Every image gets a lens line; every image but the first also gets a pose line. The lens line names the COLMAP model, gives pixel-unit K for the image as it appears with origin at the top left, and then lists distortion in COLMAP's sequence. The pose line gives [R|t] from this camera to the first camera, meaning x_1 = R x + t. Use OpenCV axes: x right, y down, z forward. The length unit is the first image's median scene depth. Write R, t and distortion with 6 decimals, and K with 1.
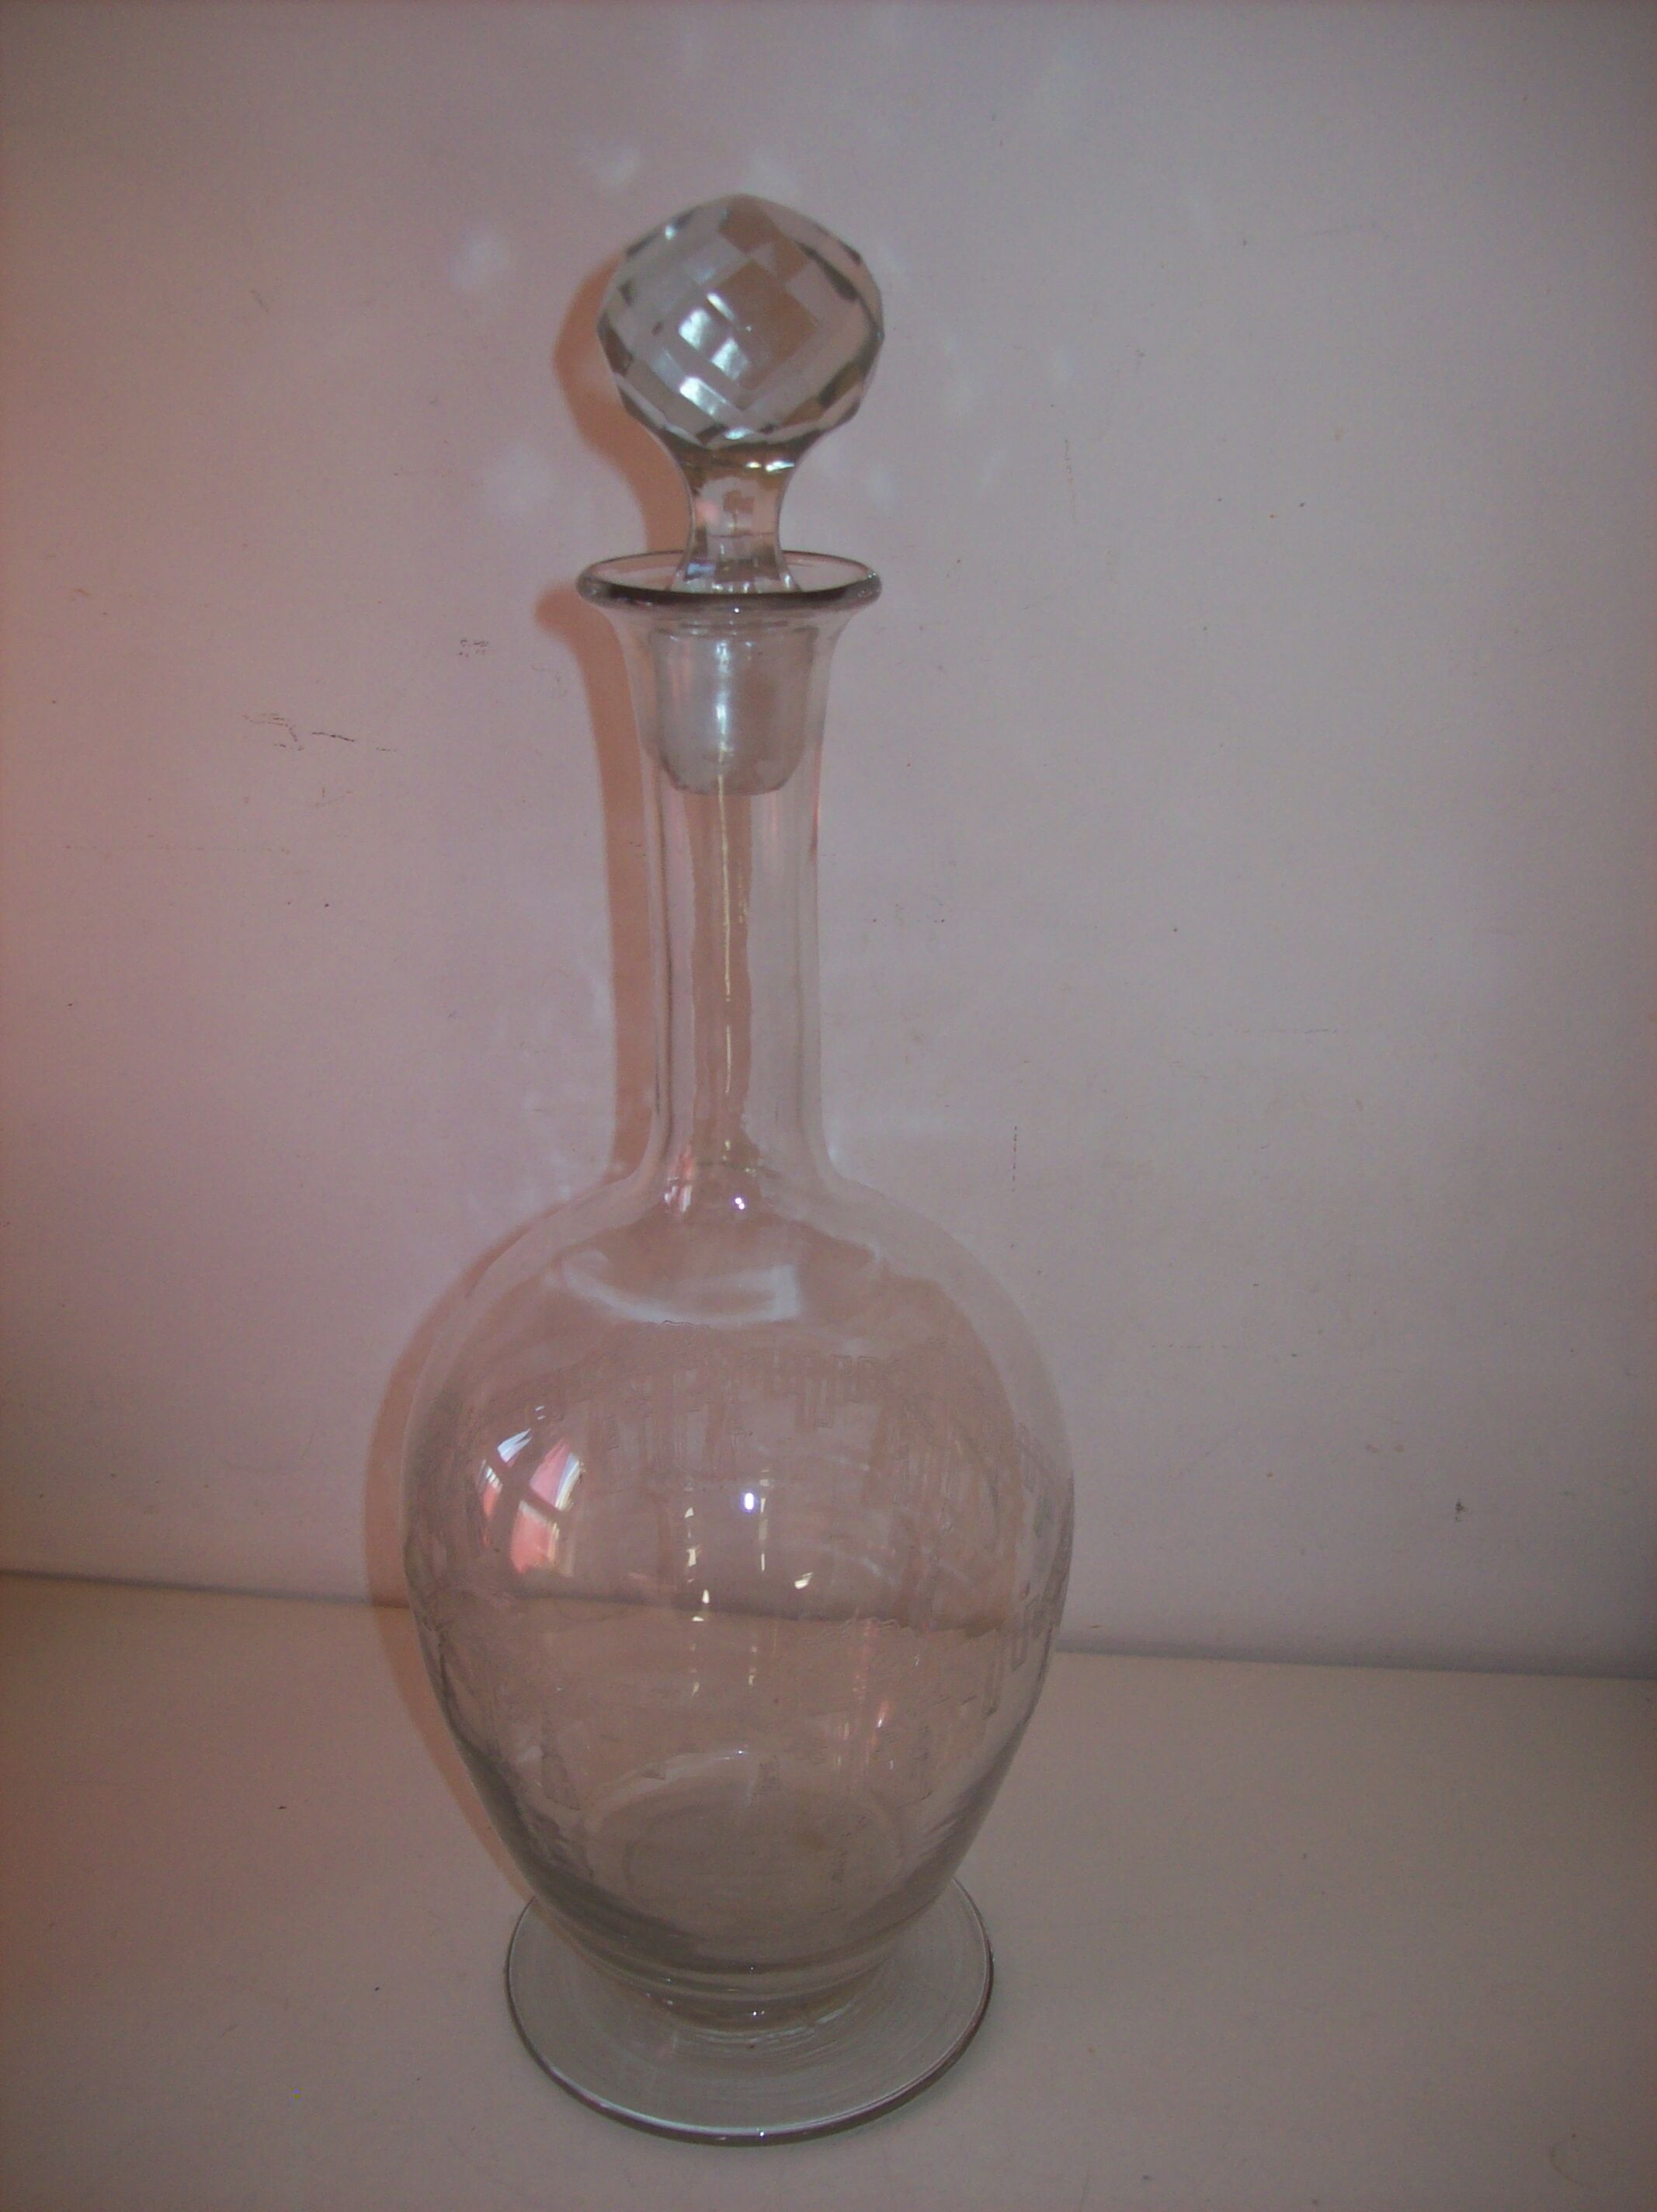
lens RADIAL K [[2327.4, 0, 828.5], [0, 2327.4, 1106.0], [0, 0, 1]] dist [-0.160632, -0.011911]
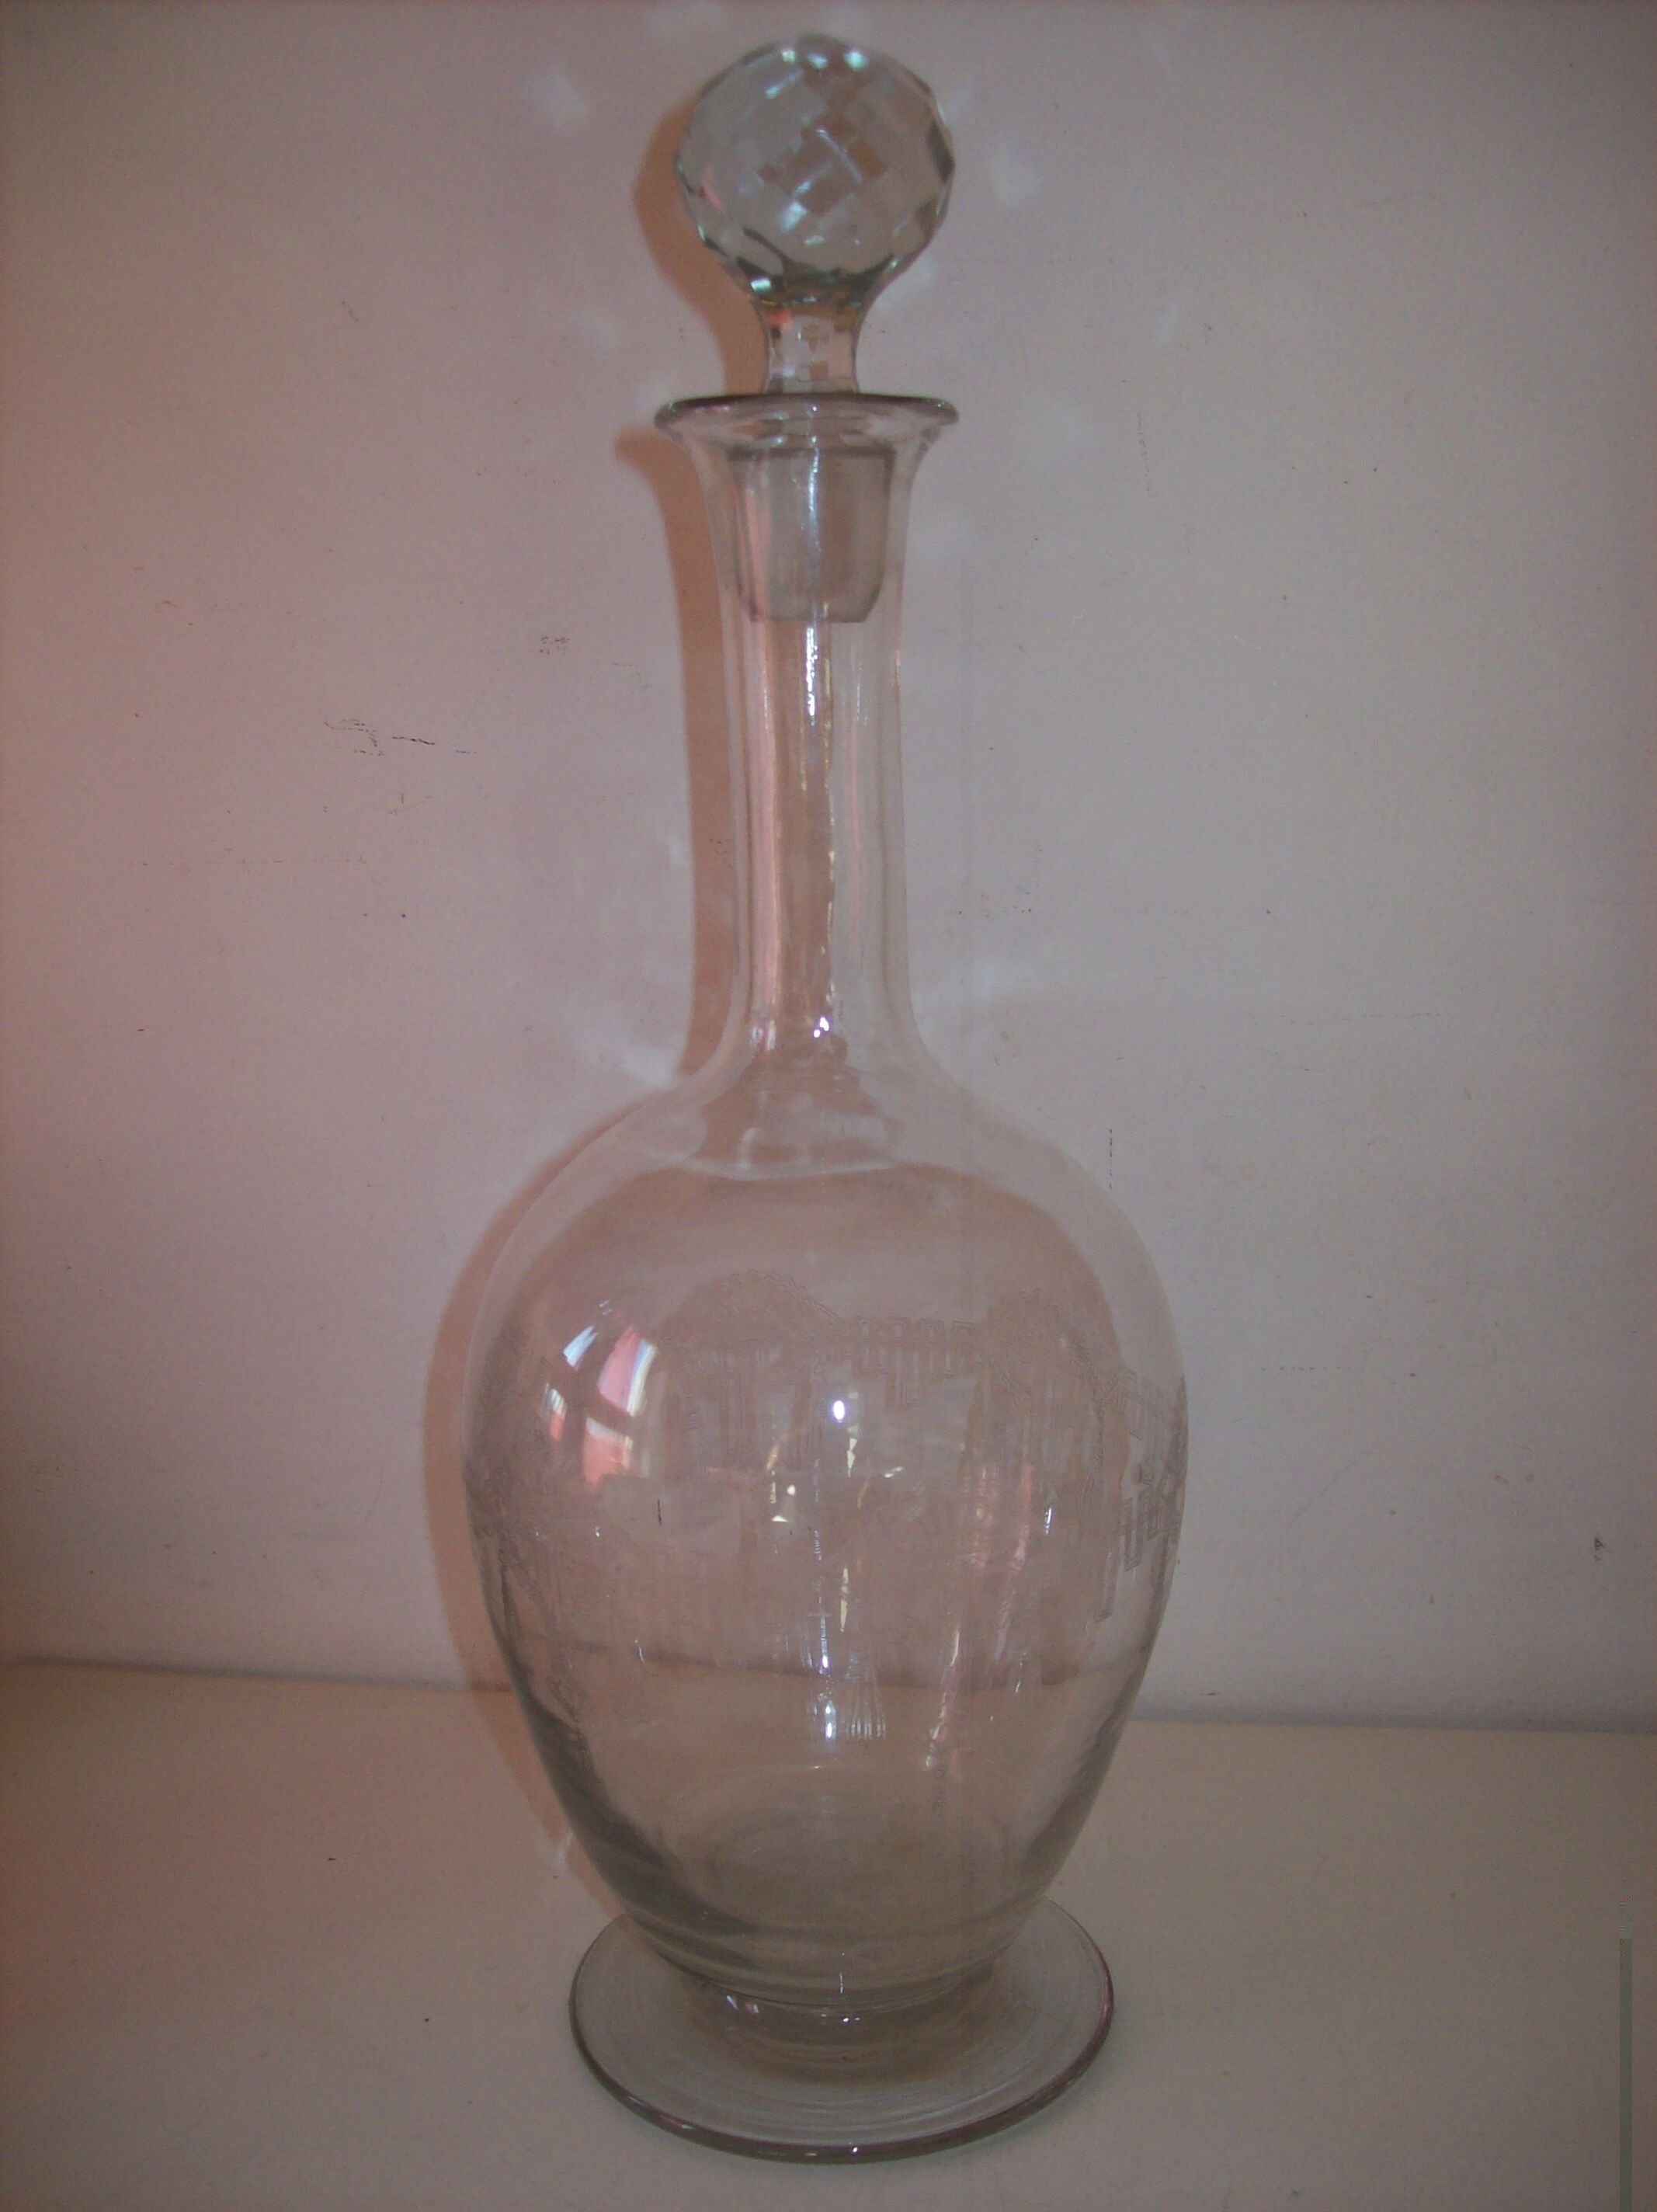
lens RADIAL K [[2300.5, 0, 828.5], [0, 2300.5, 1106.0], [0, 0, 1]] dist [-0.151654, 0.014091]
pose [[0.999226, -0.016000, -0.035929, -0.002500], [0.009452, 0.984429, -0.175527, 0.210808], [0.038178, 0.175051, 0.983819, 0.074170]]
